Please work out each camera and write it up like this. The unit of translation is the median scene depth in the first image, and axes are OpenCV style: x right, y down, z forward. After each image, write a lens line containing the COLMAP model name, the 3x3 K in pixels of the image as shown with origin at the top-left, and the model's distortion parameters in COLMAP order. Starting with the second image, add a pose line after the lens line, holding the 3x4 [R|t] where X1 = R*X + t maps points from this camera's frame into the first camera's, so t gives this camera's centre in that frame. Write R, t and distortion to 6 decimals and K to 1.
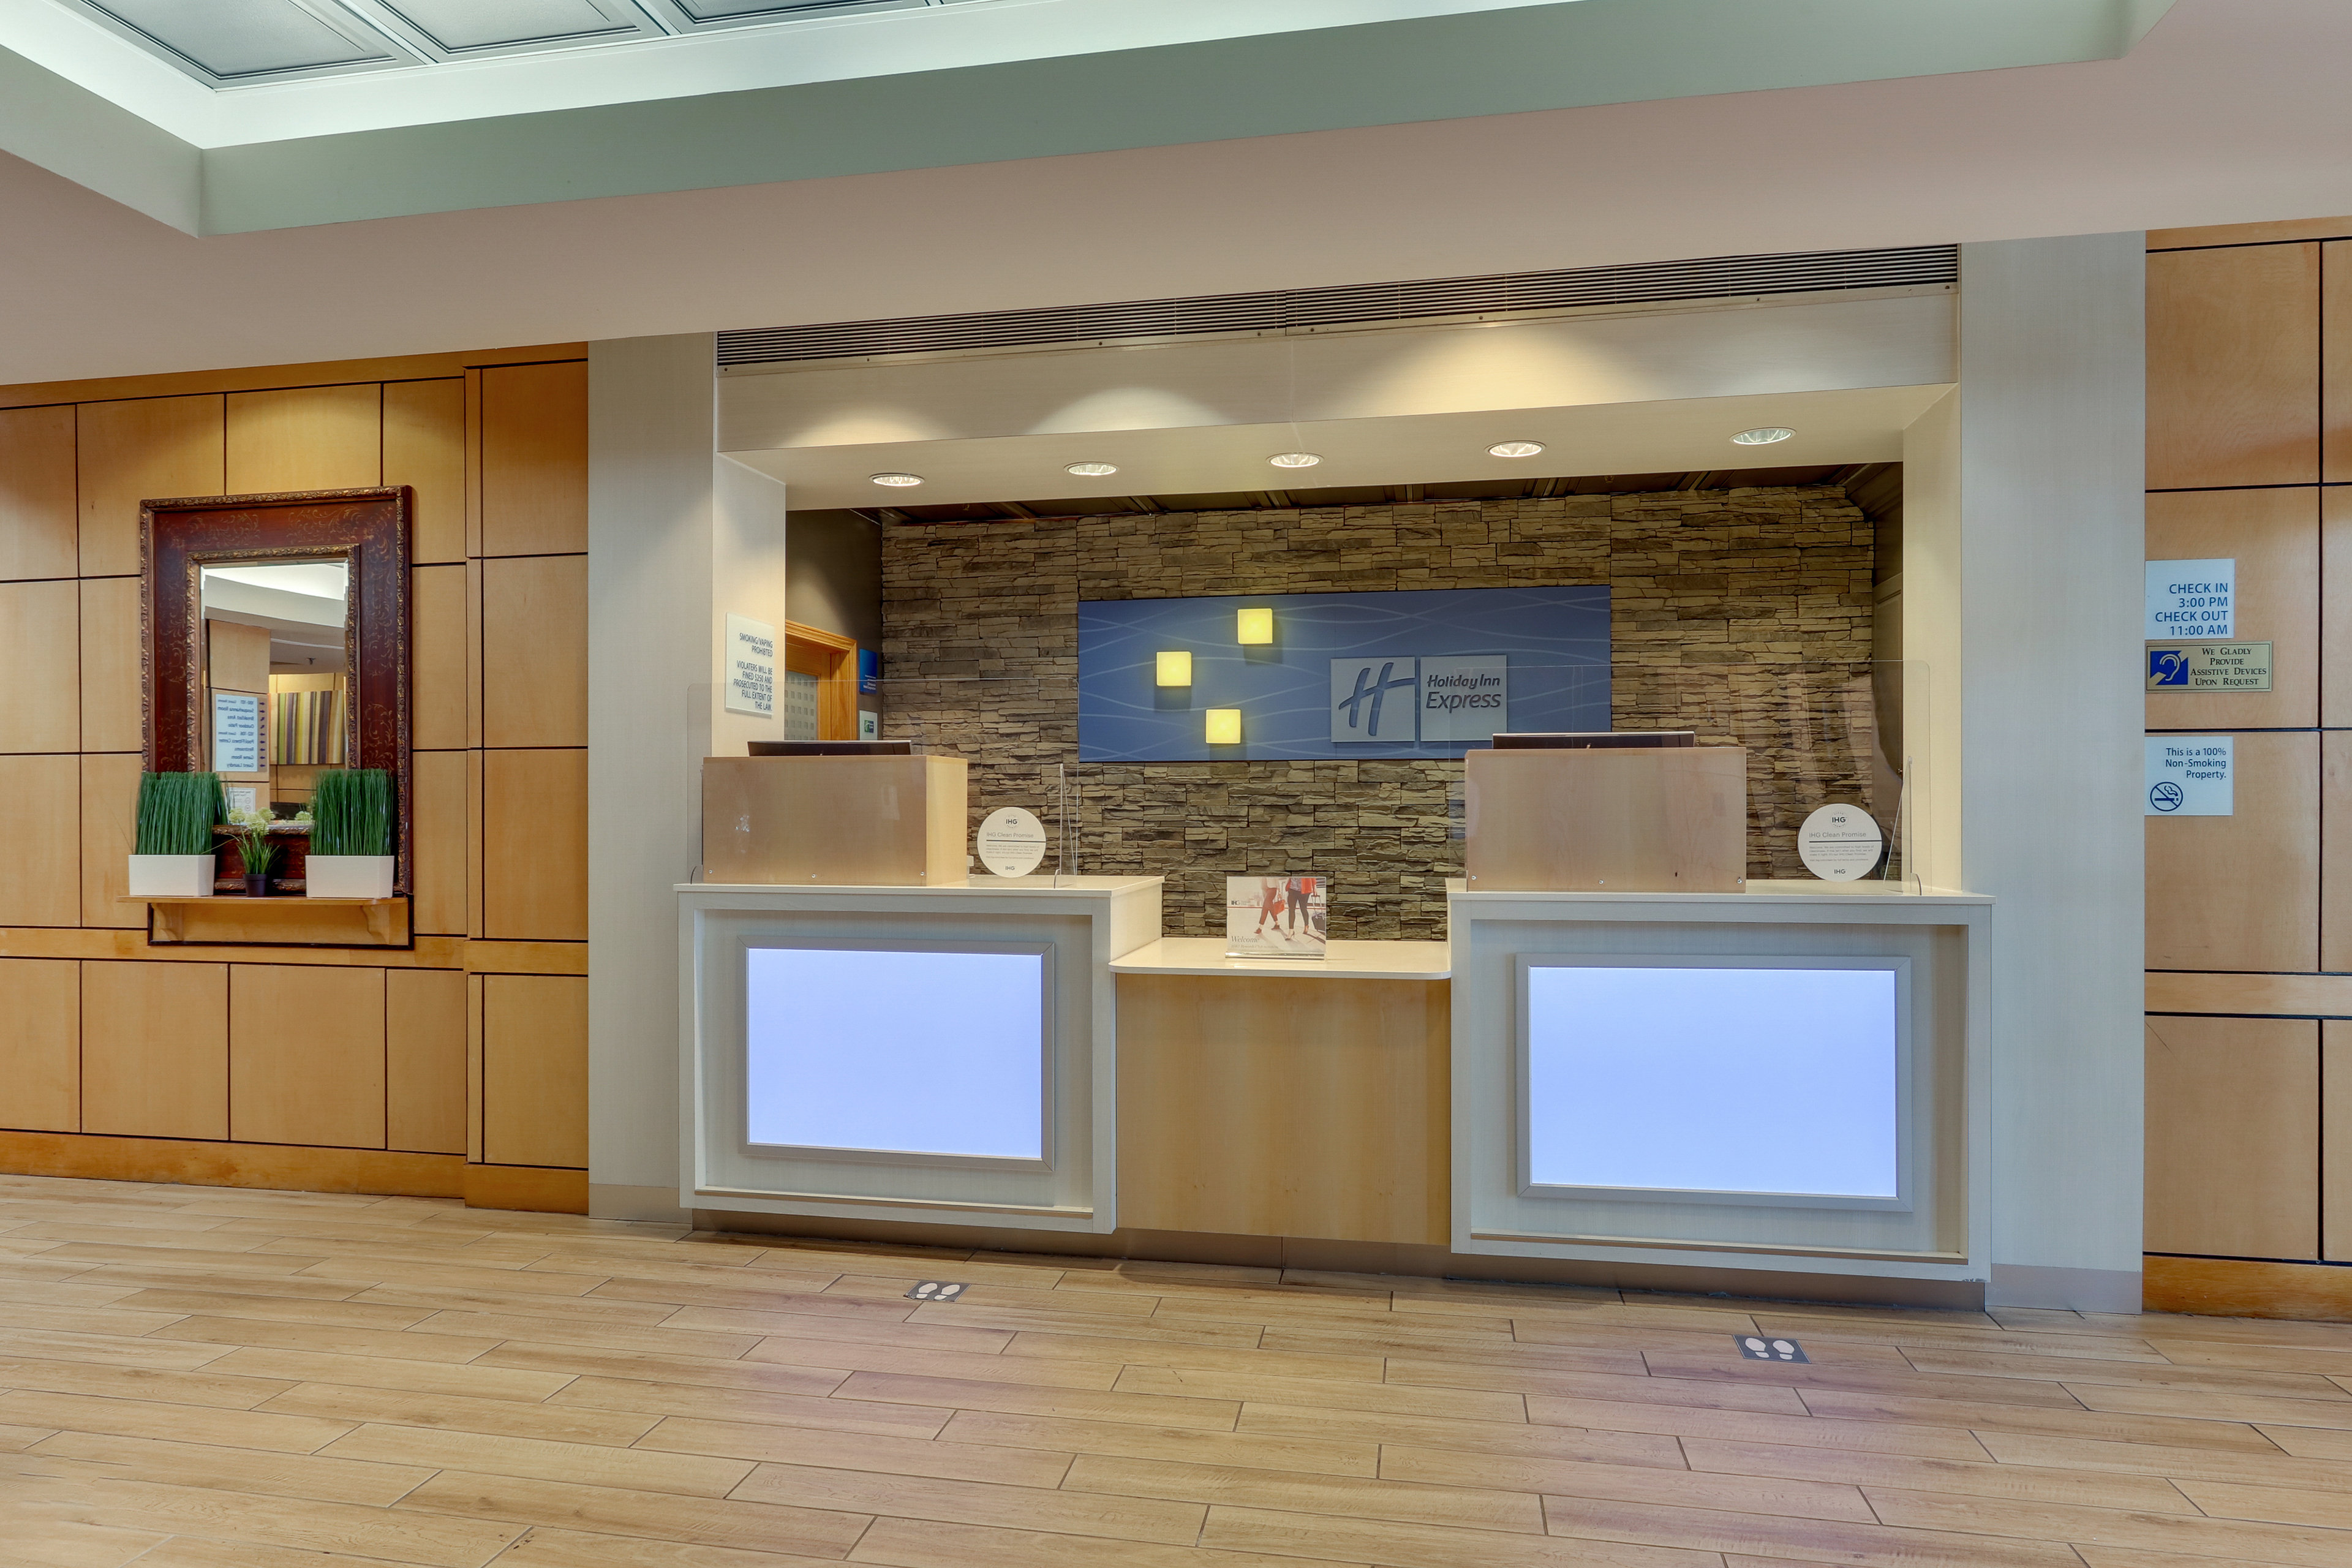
lens RADIAL K [[1396.2, 0, 1175.7], [0, 1396.2, 795.6], [0, 0, 1]] dist [-0.023490, 0.022418]
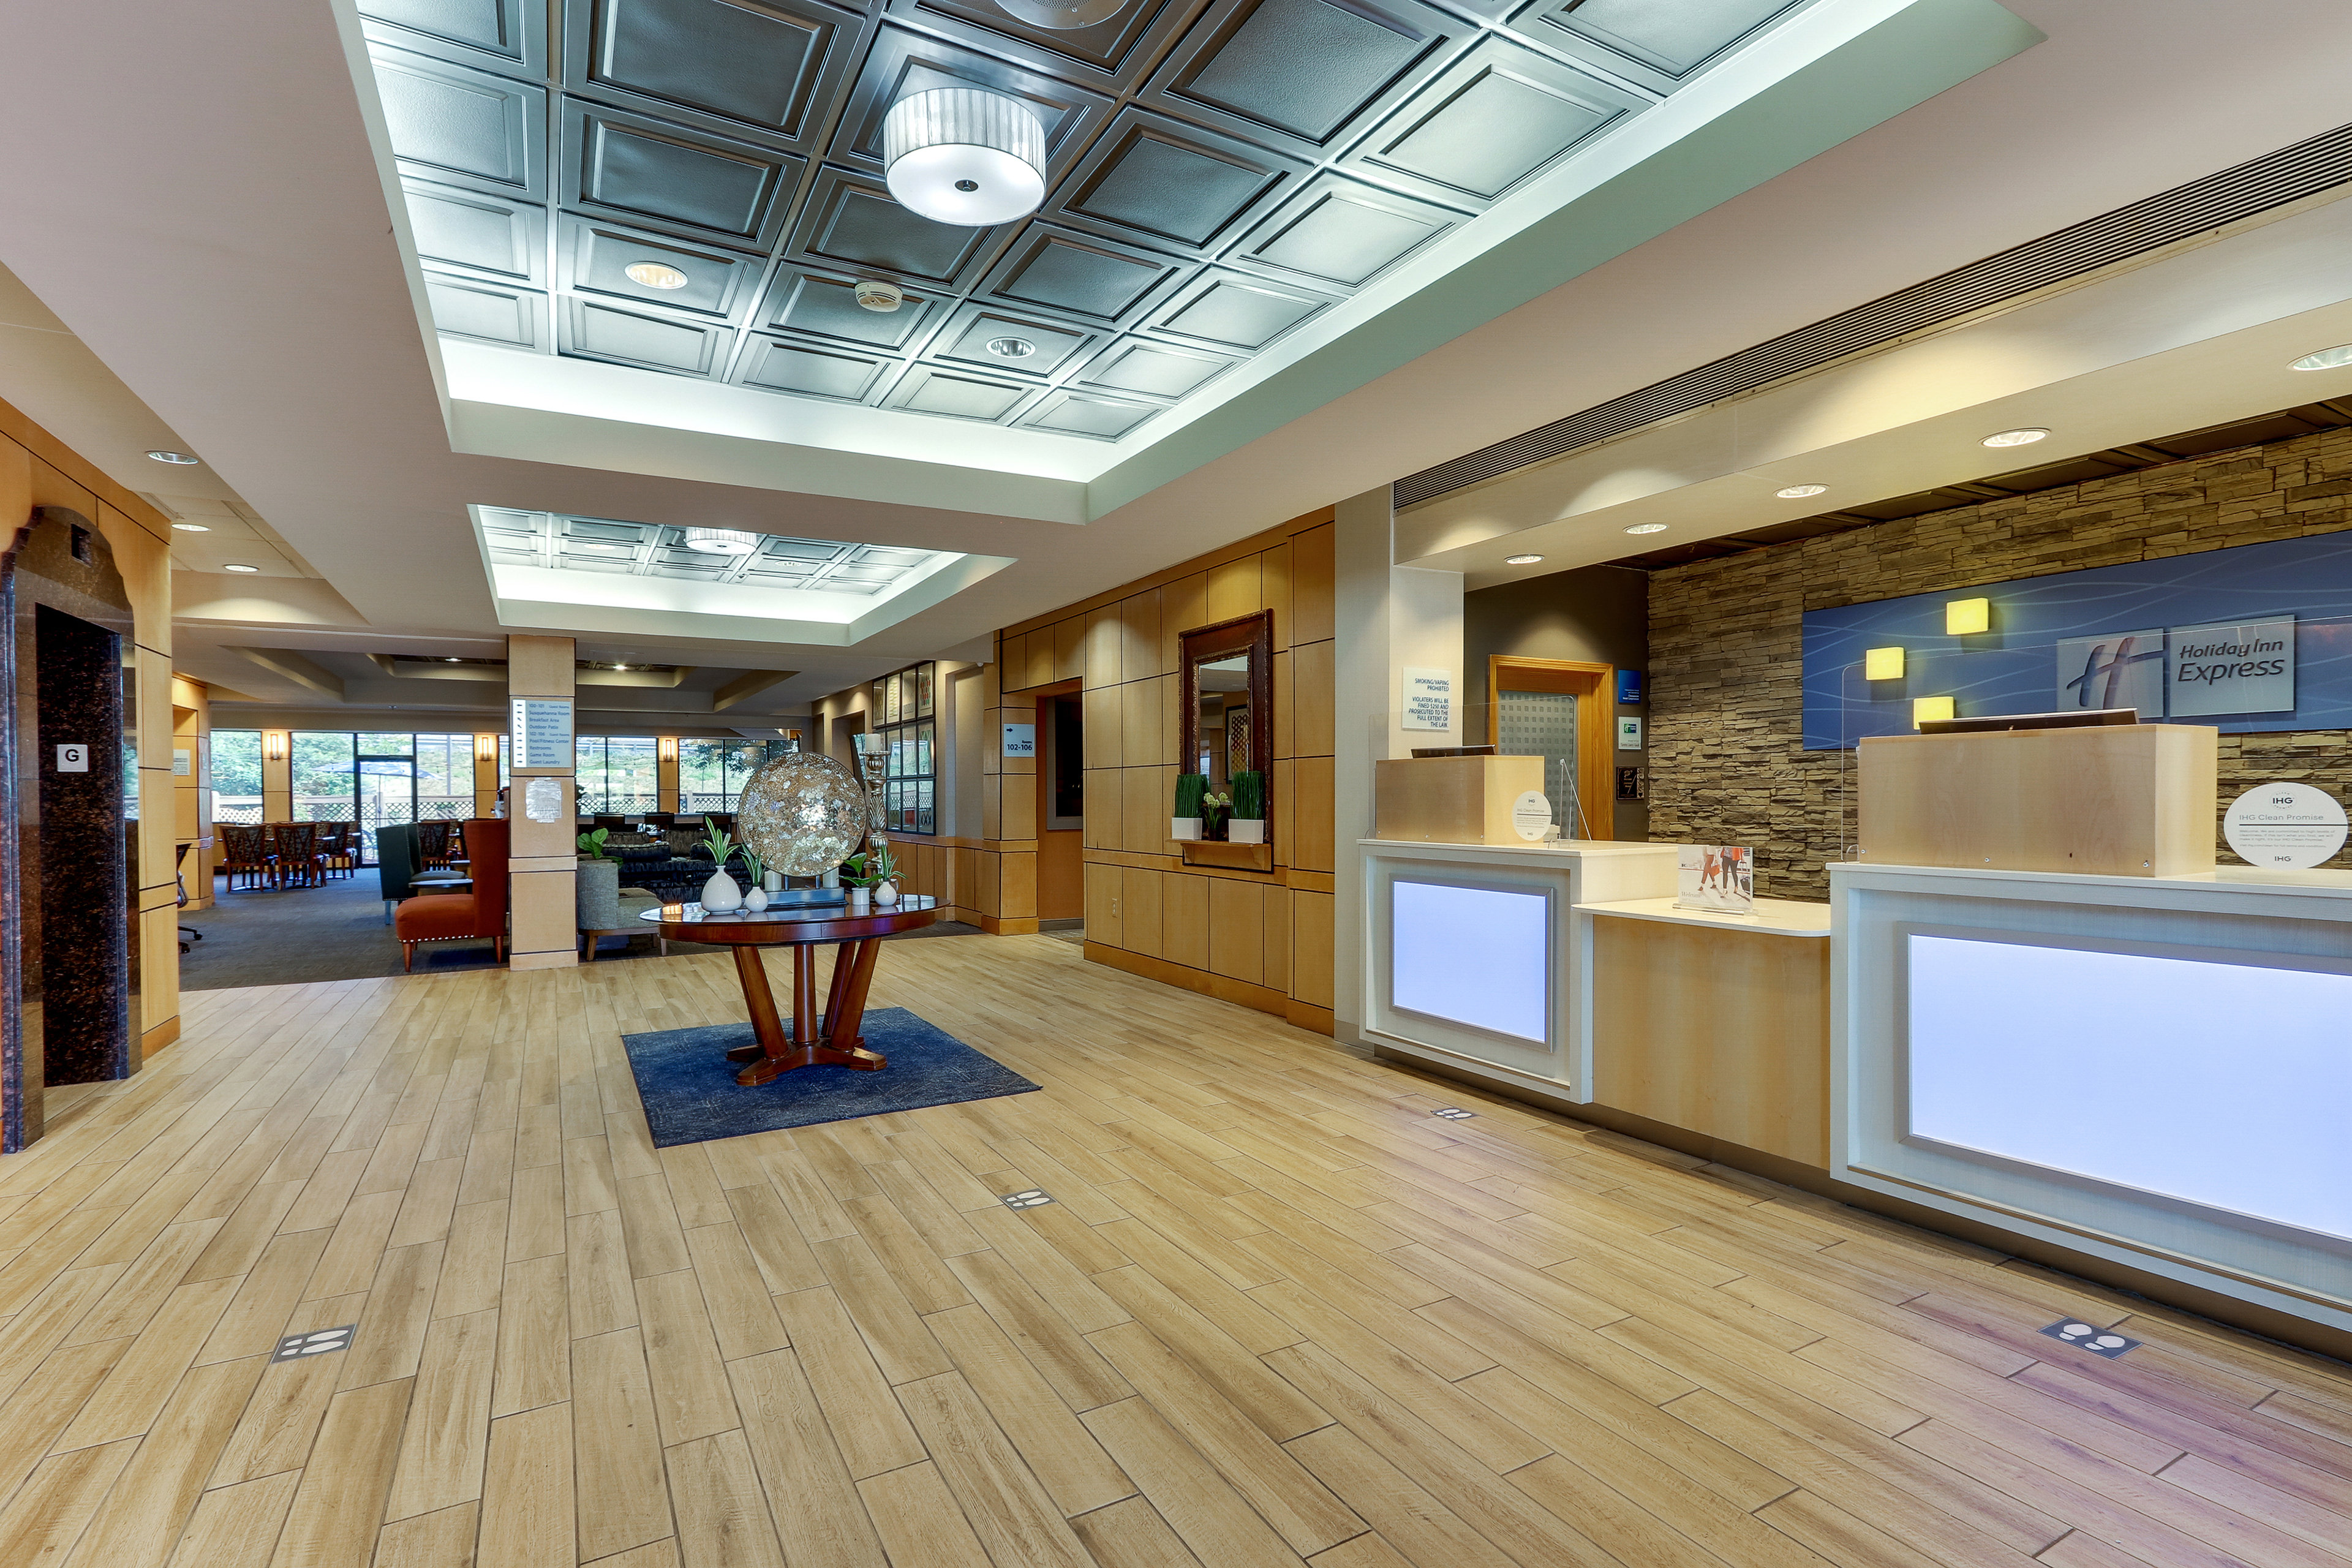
lens RADIAL K [[1111.6, 0, 1176.0], [0, 1111.6, 784.0], [0, 0, 1]] dist [0.002795, 0.000640]
pose [[0.649054, -0.009960, -0.760677, 0.460183], [0.012272, 0.999921, -0.002622, 0.000083], [0.760643, -0.007634, 0.649125, -0.002317]]
